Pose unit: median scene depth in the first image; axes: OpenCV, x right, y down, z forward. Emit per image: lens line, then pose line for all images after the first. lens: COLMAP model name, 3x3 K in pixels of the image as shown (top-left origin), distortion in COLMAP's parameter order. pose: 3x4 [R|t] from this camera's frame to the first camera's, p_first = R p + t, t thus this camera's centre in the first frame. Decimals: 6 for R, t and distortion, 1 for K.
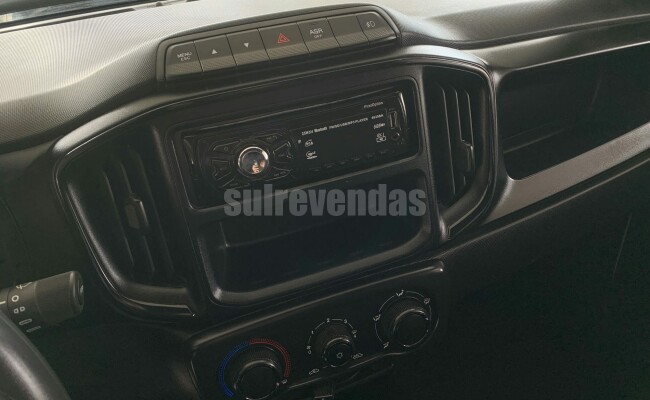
lens RADIAL K [[495.0, 0, 325.0], [0, 495.0, 200.0], [0, 0, 1]] dist [0.085946, -0.128315]
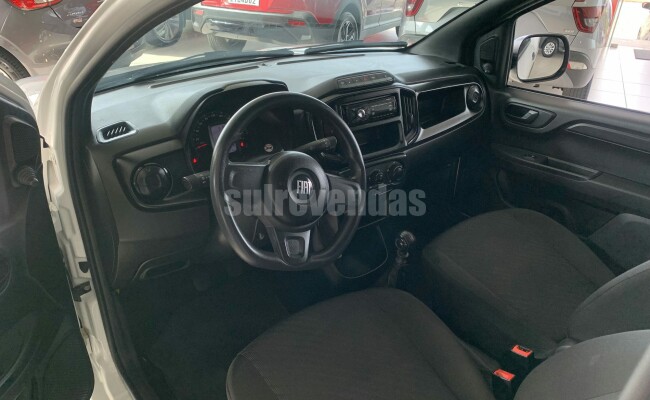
lens RADIAL K [[495.0, 0, 325.0], [0, 495.0, 200.0], [0, 0, 1]] dist [0.085946, -0.128315]
pose [[0.958500, -0.038123, 0.282533, -1.236159], [0.062049, 0.995158, -0.076221, 0.683756], [-0.278259, 0.090589, 0.956225, -1.941696]]
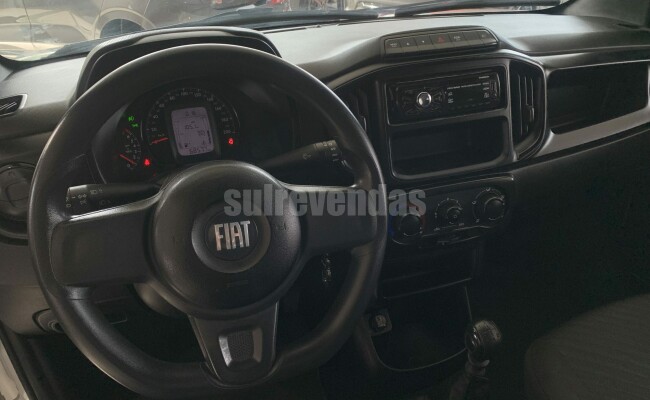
lens RADIAL K [[519.9, 0, 324.3], [0, 519.9, 189.0], [0, 0, 1]] dist [0.006243, 0.003197]
pose [[0.997410, 0.066964, -0.026245, -0.407649], [-0.069047, 0.993660, -0.088725, 0.426068], [0.020137, 0.090307, 0.995710, -0.892275]]
